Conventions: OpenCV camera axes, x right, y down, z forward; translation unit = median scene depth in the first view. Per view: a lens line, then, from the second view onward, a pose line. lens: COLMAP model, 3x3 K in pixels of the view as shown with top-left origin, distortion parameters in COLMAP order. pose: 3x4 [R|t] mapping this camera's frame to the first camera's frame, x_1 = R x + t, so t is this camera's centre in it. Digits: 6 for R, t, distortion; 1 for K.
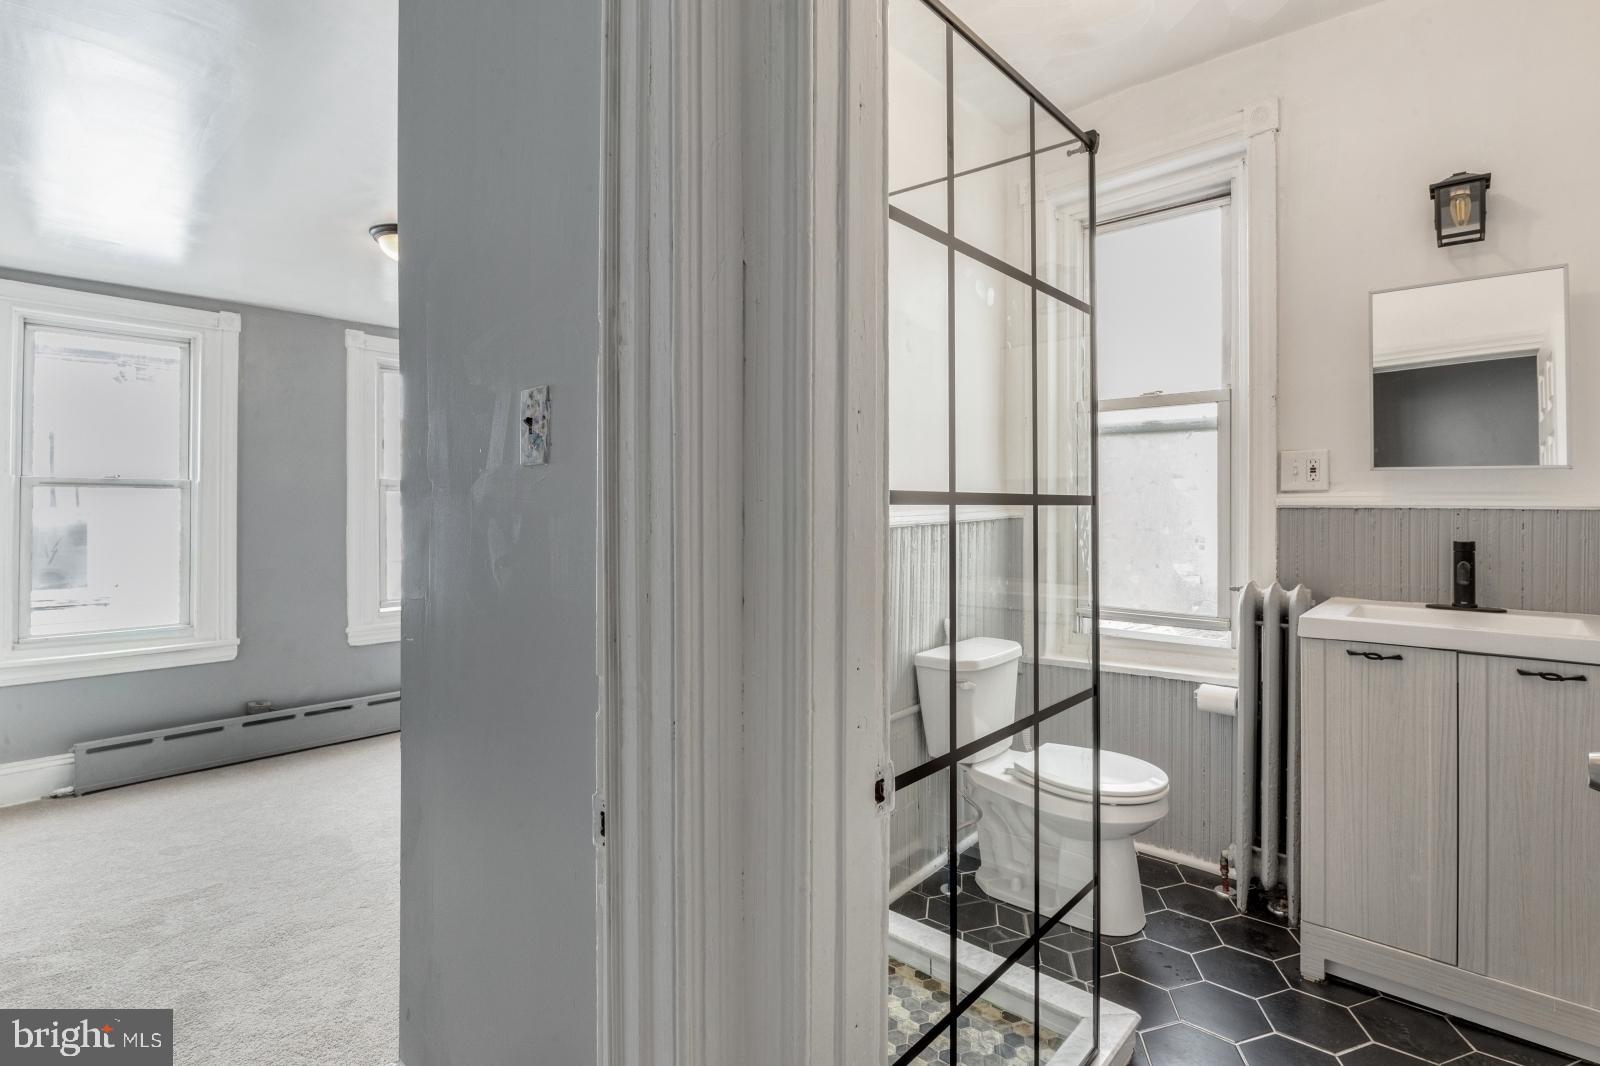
lens RADIAL K [[782.5, 0, 782.6], [0, 782.5, 504.9], [0, 0, 1]] dist [-0.011963, 0.000926]
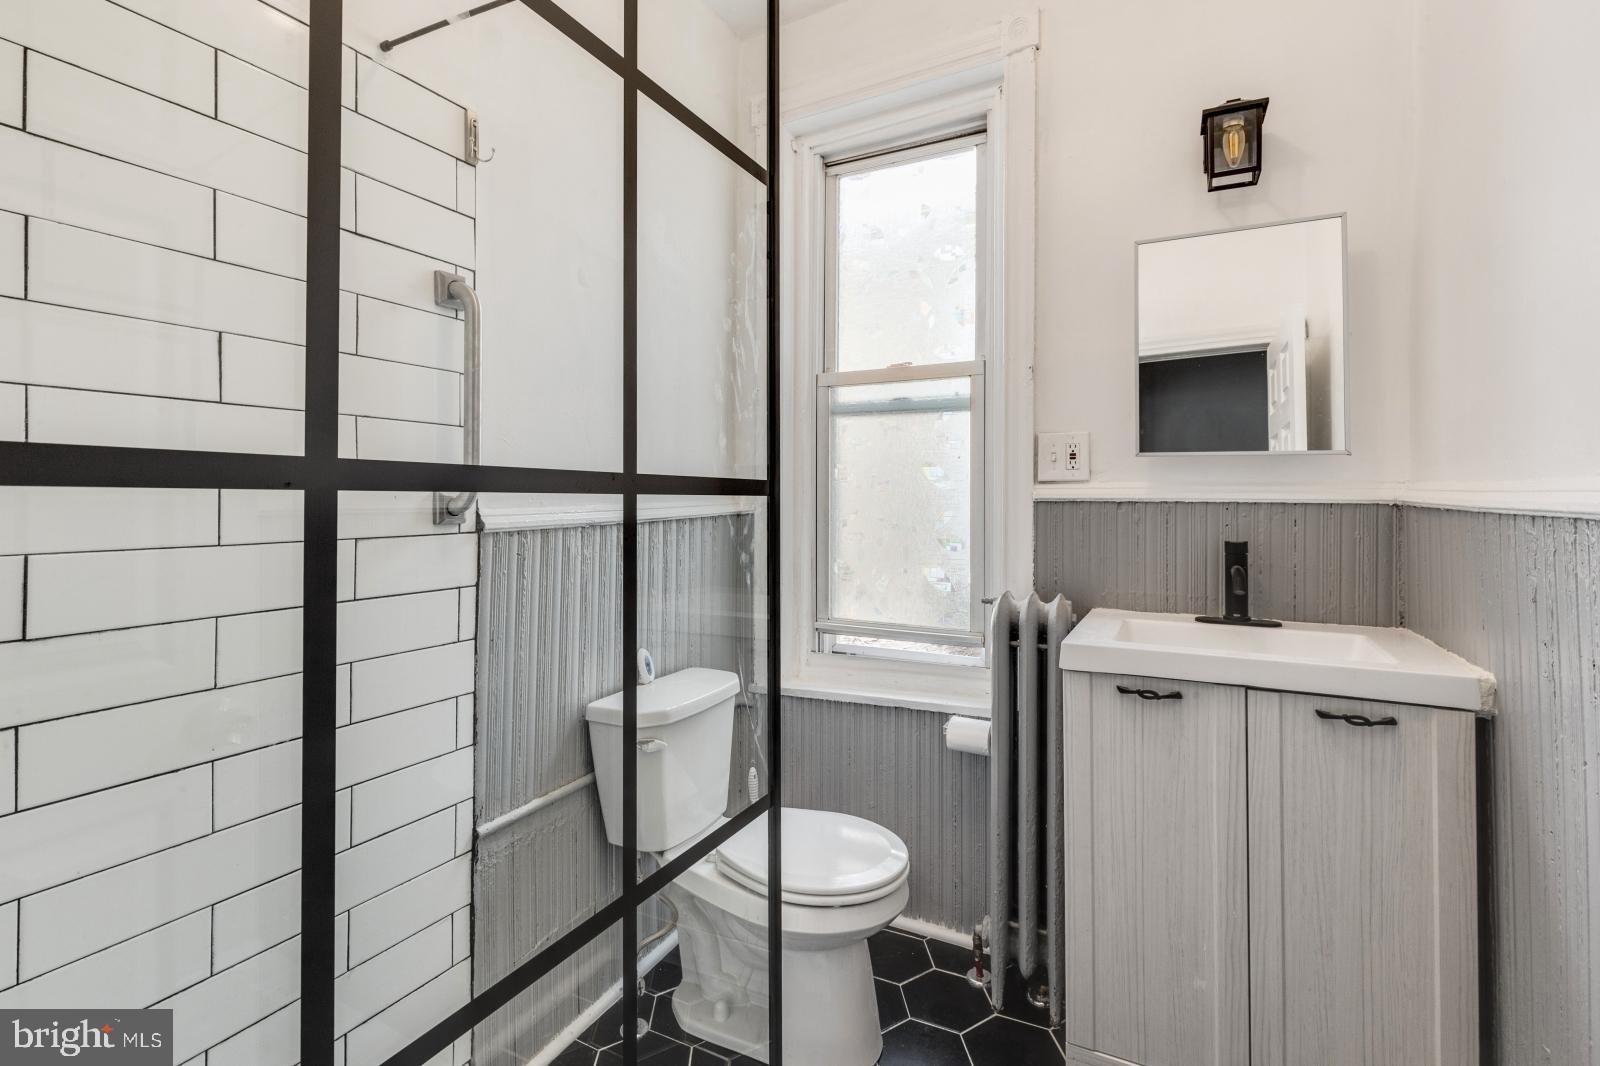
lens RADIAL K [[759.3, 0, 783.6], [0, 759.3, 498.2], [0, 0, 1]] dist [0.010851, 0.000001]
pose [[0.968943, 0.001305, 0.247281, 0.183878], [-0.000846, 0.999998, -0.001964, 0.002389], [-0.247283, 0.001694, 0.968942, 0.293545]]
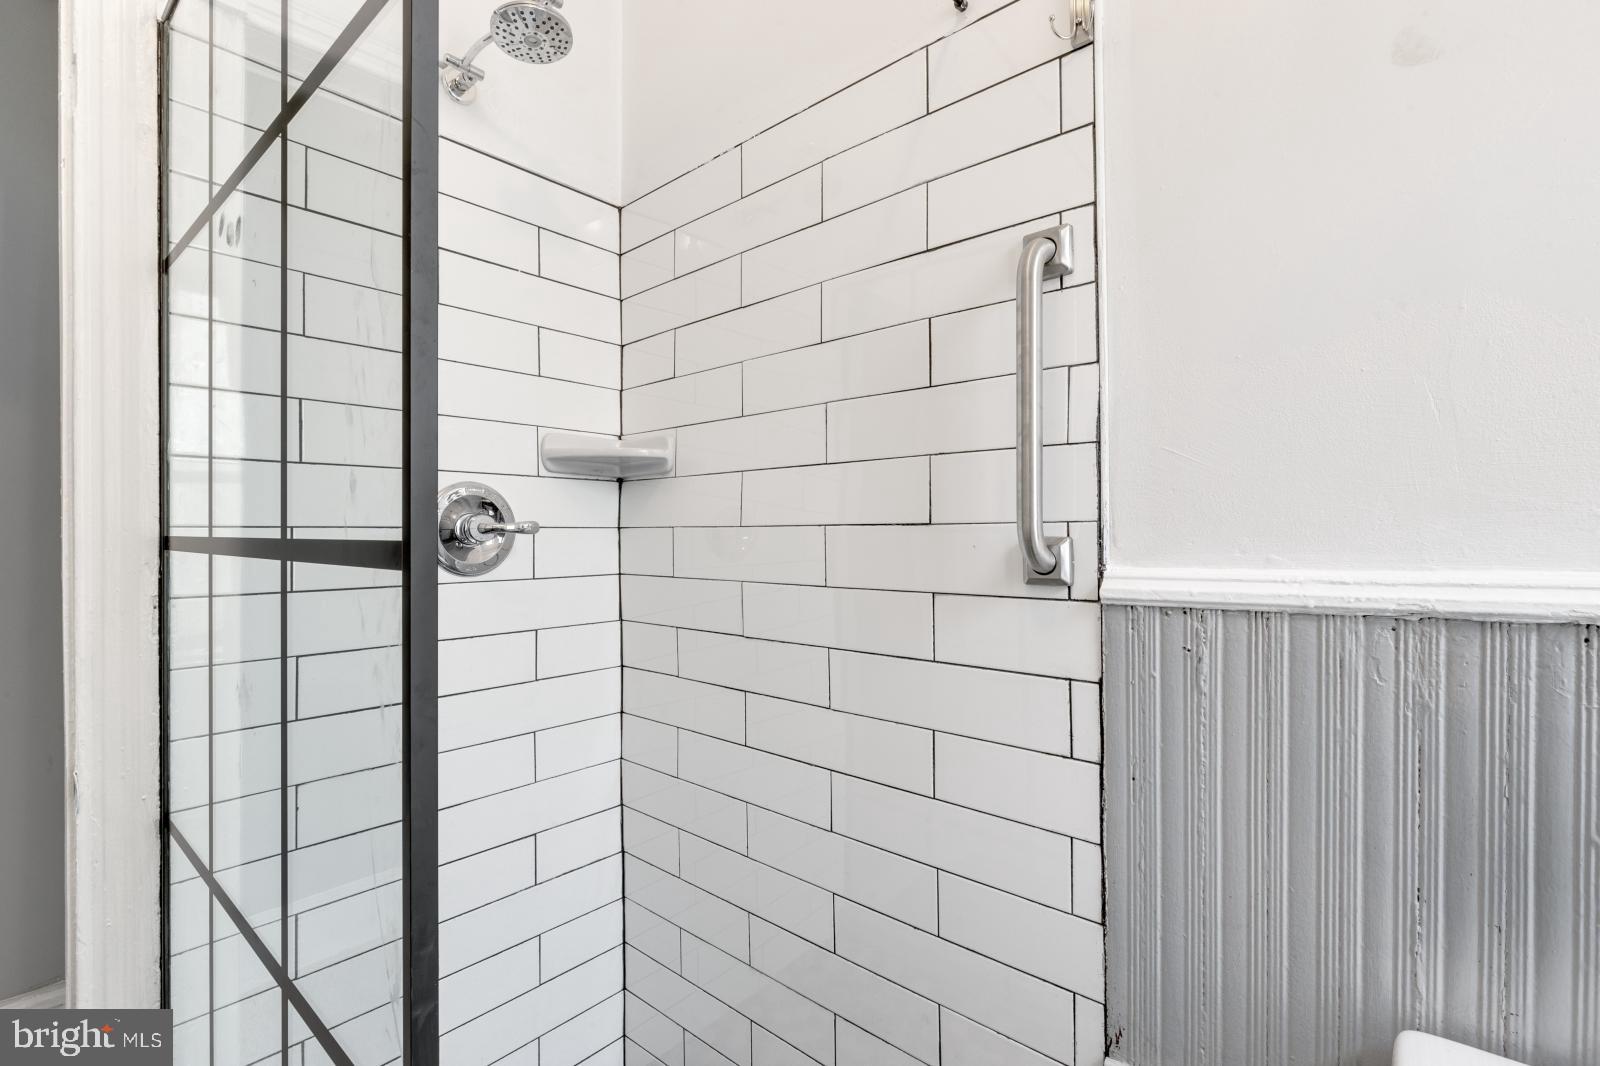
lens RADIAL K [[733.3, 0, 794.6], [0, 733.3, 537.2], [0, 0, 1]] dist [0.009120, -0.000209]
pose [[0.017628, 0.004402, -0.999835, 0.478648], [-0.000420, 0.999990, 0.004396, -0.006609], [0.999845, 0.000342, 0.017630, 0.782914]]
